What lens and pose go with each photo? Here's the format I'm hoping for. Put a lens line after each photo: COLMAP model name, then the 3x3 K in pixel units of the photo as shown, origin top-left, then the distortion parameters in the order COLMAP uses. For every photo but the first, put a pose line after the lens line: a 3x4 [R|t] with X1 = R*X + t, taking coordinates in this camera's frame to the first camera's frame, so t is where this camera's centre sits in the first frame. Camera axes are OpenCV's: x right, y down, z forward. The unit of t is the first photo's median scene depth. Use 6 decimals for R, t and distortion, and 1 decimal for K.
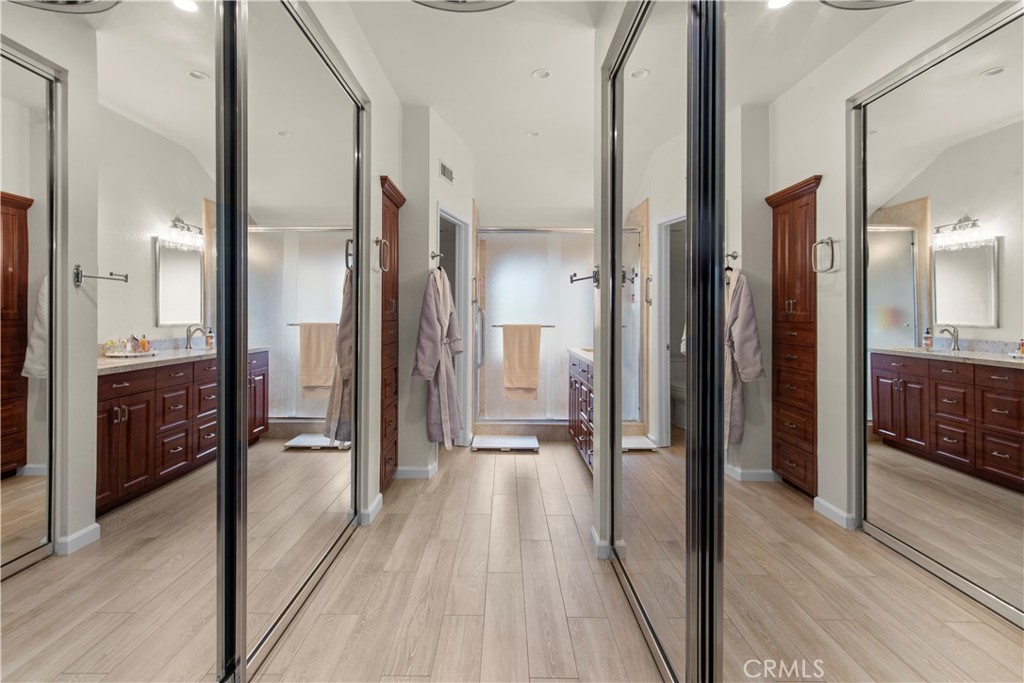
lens RADIAL K [[485.5, 0, 499.3], [0, 485.5, 312.6], [0, 0, 1]] dist [0.006137, 0.001433]
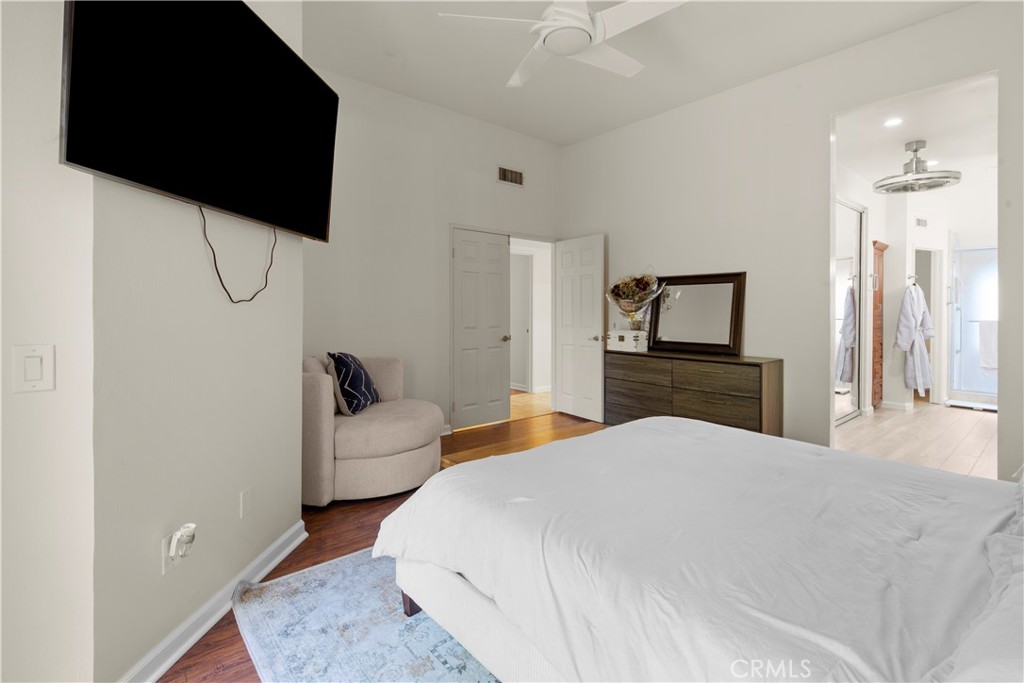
lens RADIAL K [[485.5, 0, 490.7], [0, 485.5, 313.4], [0, 0, 1]] dist [0.006137, 0.001433]
pose [[0.656968, 0.003026, -0.753912, 0.186781], [0.002430, 0.999978, 0.006131, -0.007936], [0.753914, -0.005860, 0.656947, -1.208551]]
